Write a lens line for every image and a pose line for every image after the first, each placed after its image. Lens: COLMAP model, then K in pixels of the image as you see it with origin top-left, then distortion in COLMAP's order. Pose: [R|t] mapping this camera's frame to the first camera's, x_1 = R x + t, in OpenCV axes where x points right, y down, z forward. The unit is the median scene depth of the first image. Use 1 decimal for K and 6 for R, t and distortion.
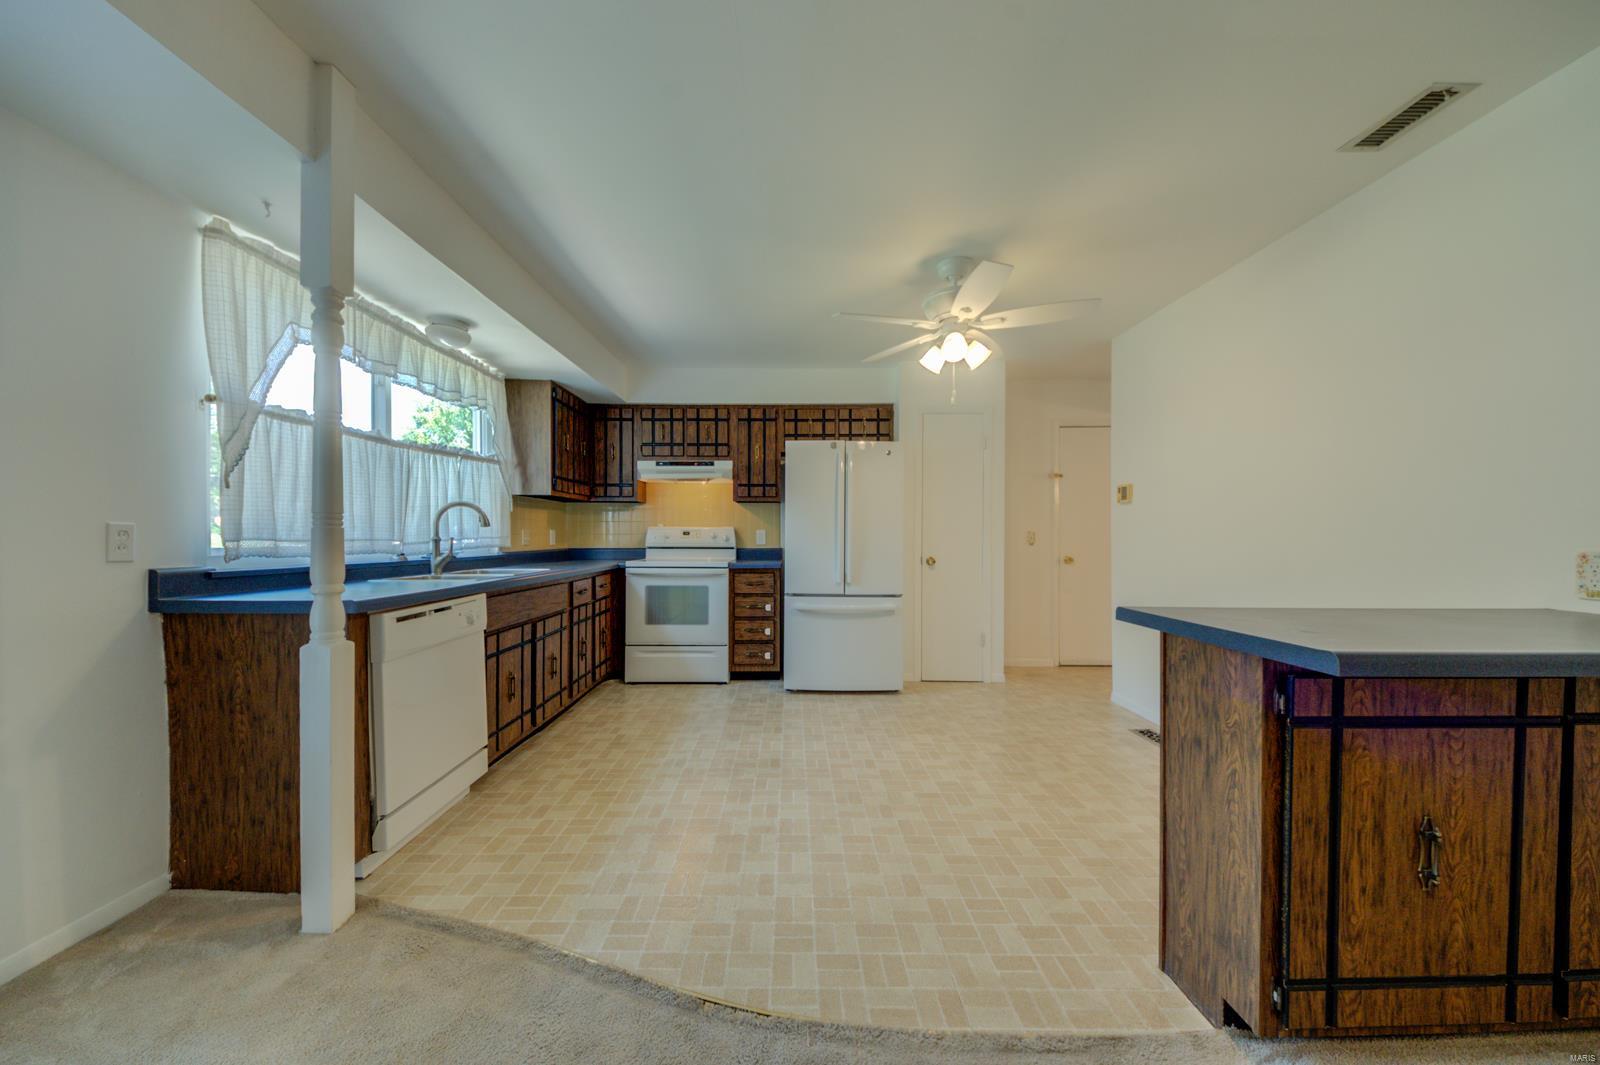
lens RADIAL K [[561.3, 0, 793.3], [0, 561.3, 534.8], [0, 0, 1]] dist [0.050865, -0.023443]
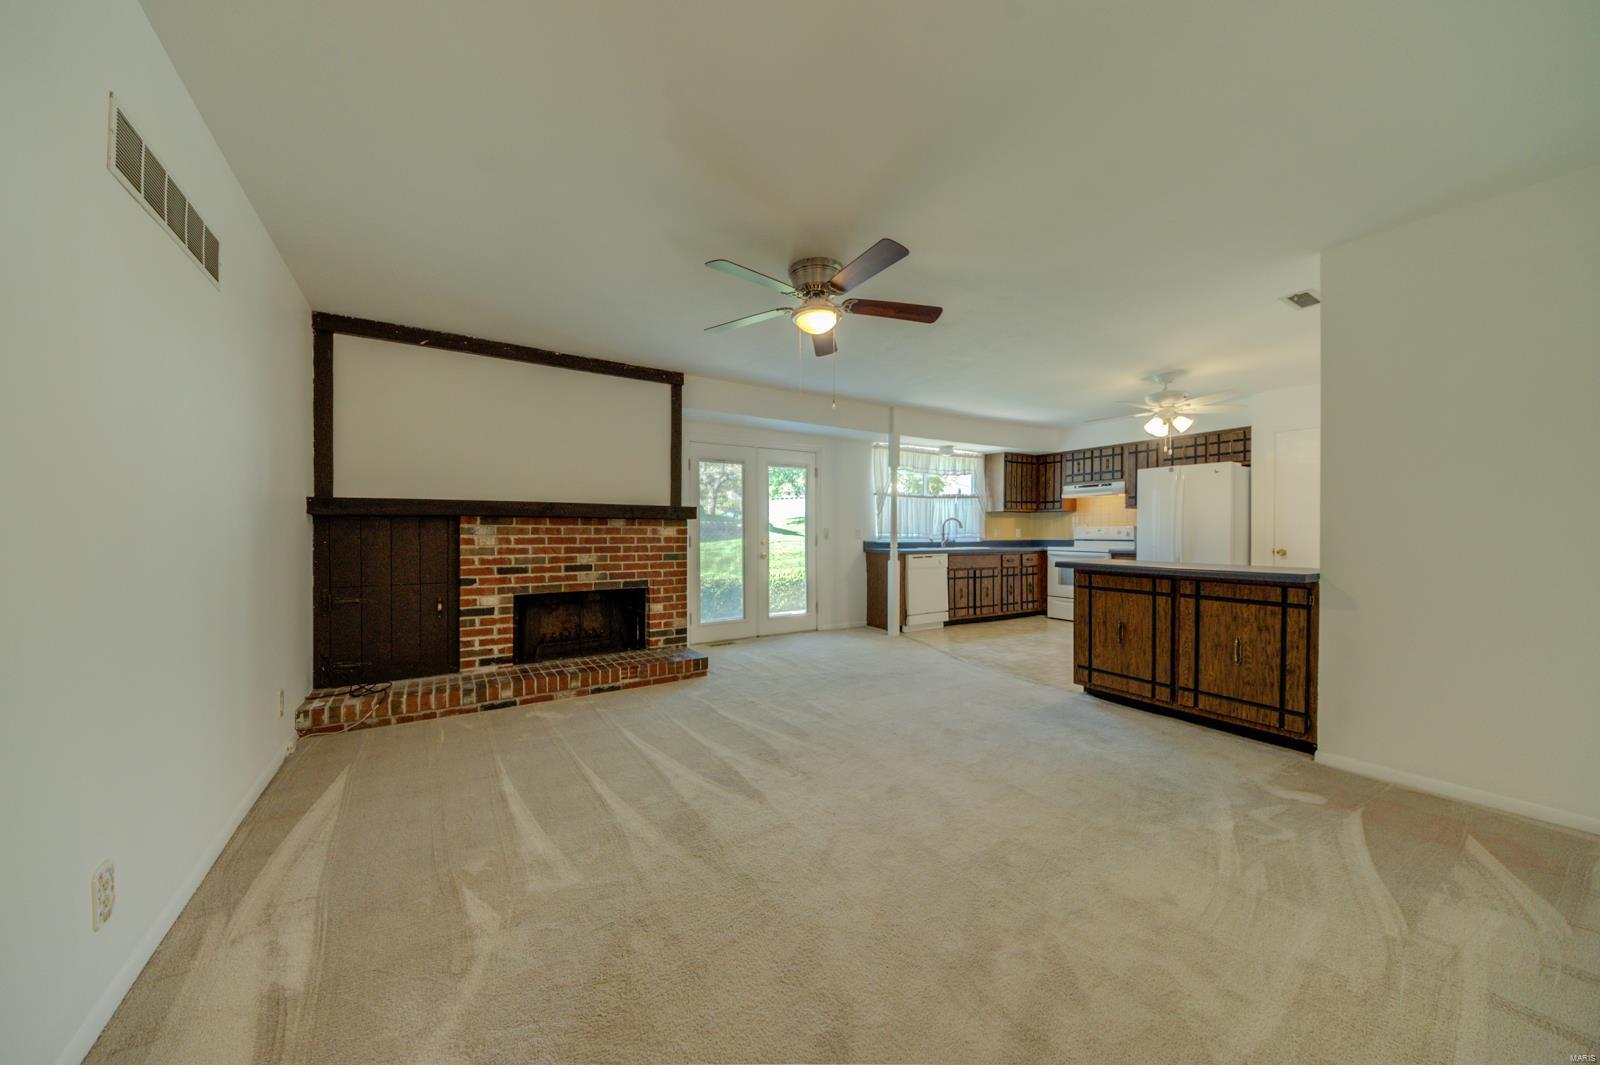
lens RADIAL K [[561.3, 0, 793.3], [0, 561.3, 534.8], [0, 0, 1]] dist [0.050865, -0.023443]
pose [[0.530290, 0.000880, -0.847816, 1.018292], [0.002253, 0.999994, 0.002447, 0.005570], [0.847813, -0.003207, 0.530285, -0.779157]]
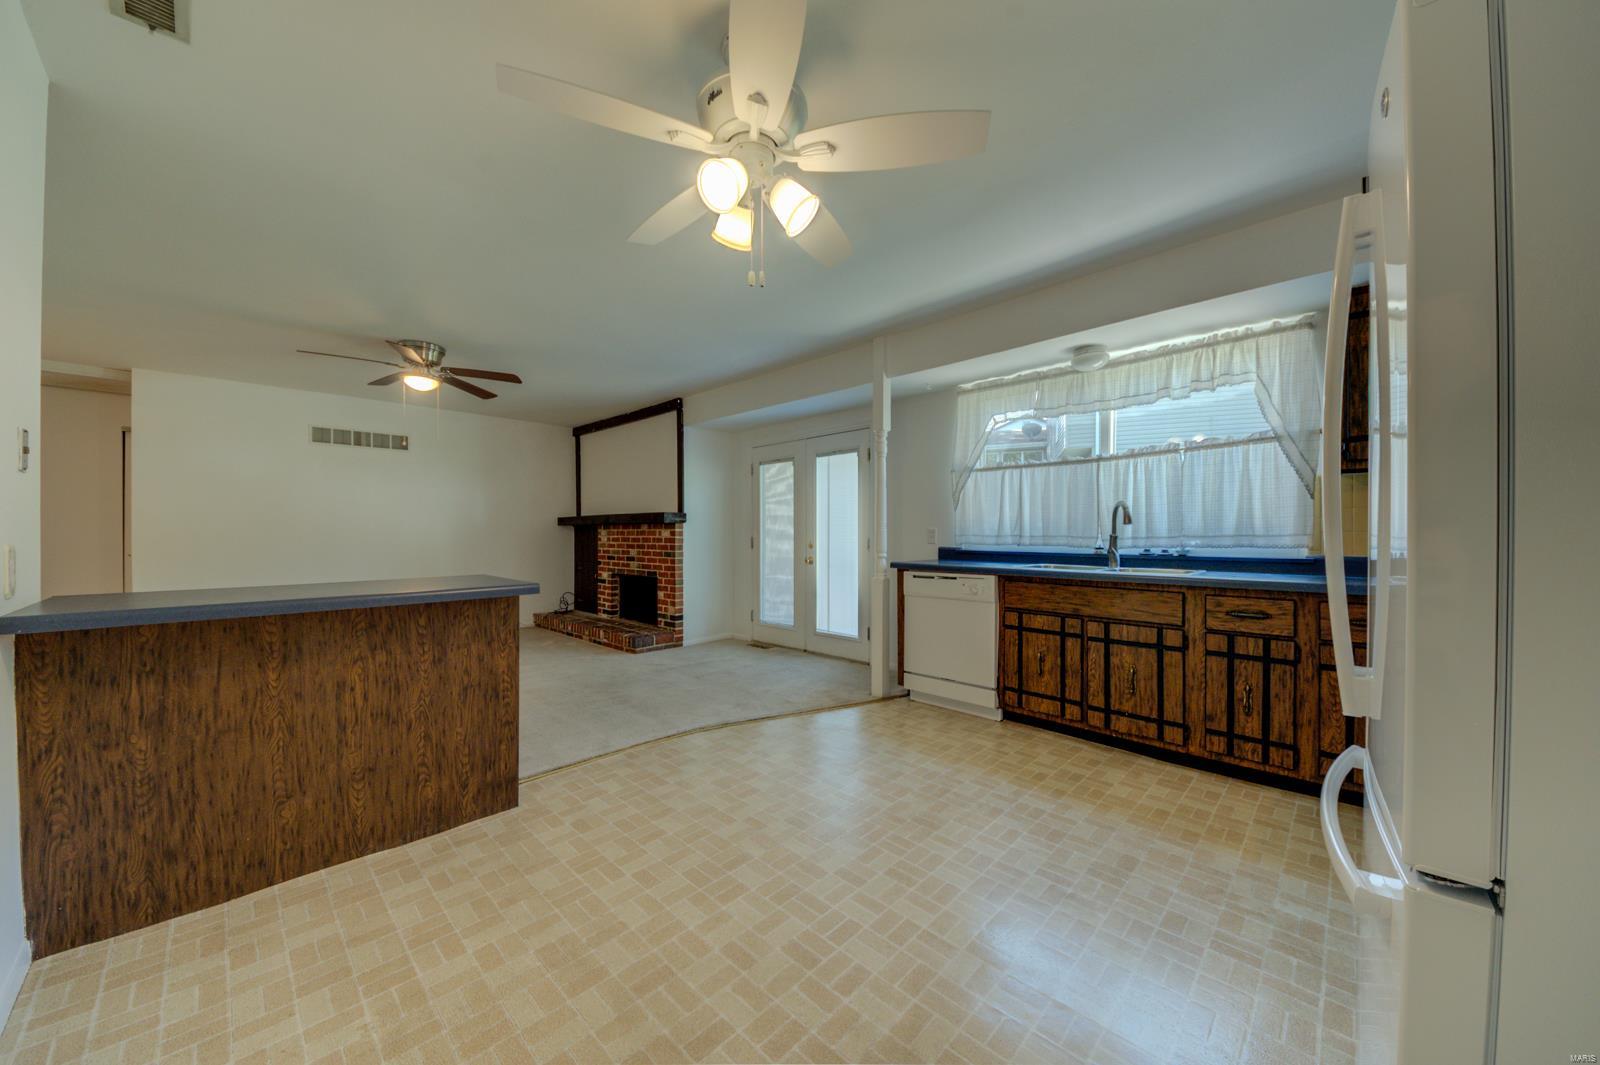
lens RADIAL K [[561.3, 0, 793.3], [0, 561.3, 534.8], [0, 0, 1]] dist [0.050865, -0.023443]
pose [[-0.707468, -0.000820, -0.706745, 0.577566], [-0.000719, 1.000000, -0.000441, 0.005099], [0.706745, 0.000196, -0.707469, 1.257881]]
